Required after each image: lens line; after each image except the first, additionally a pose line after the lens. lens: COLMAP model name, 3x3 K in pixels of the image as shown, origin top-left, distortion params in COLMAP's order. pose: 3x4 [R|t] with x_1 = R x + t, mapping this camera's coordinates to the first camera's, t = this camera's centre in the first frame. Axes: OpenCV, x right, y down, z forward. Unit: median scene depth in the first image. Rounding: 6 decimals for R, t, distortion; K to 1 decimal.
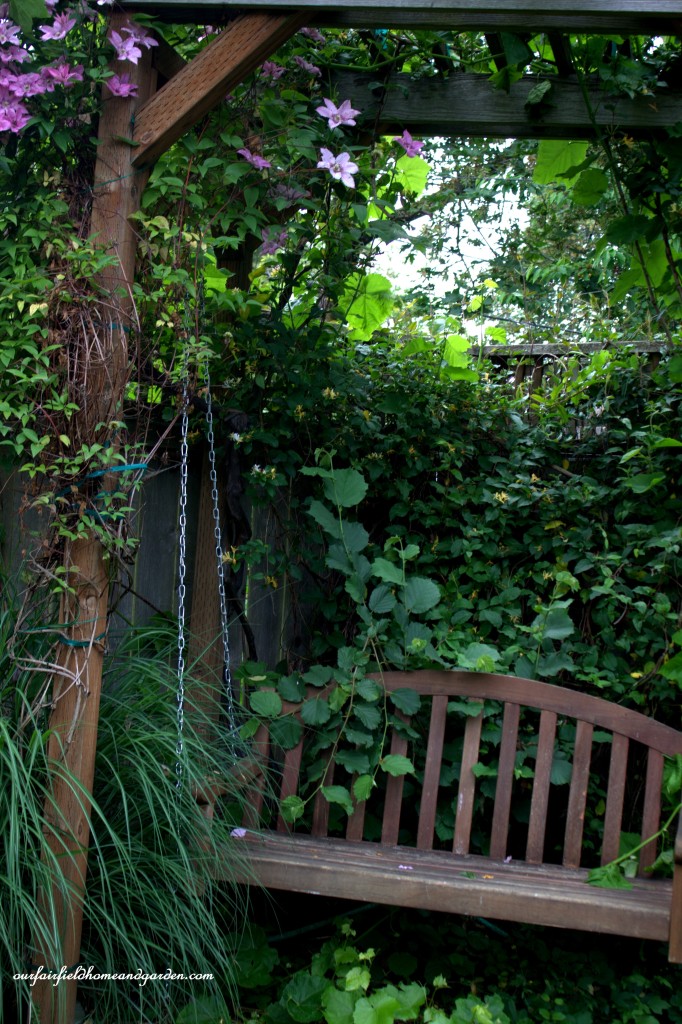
lens RADIAL K [[1821.6, 0, 341.0], [0, 1821.6, 512.0], [0, 0, 1]] dist [0.113600, -0.030804]
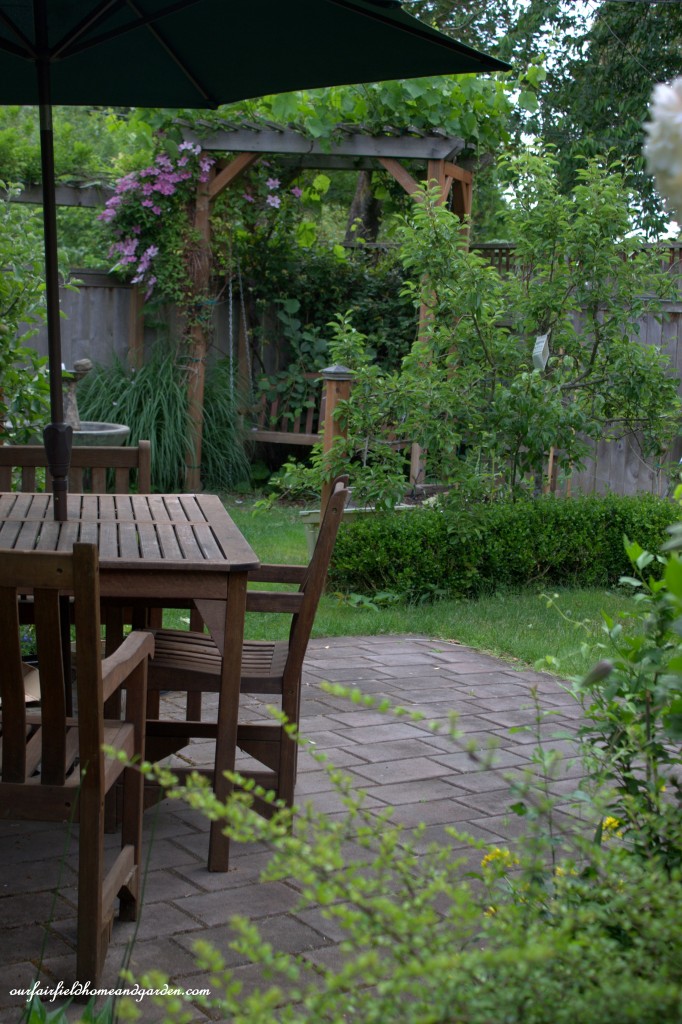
lens RADIAL K [[1821.6, 0, 341.0], [0, 1821.6, 512.0], [0, 0, 1]] dist [0.113600, -0.030804]
pose [[0.997485, -0.022202, -0.067318, 0.291979], [0.028937, 0.994488, 0.100782, 0.022855], [0.064709, -0.102476, 0.992628, -2.004614]]
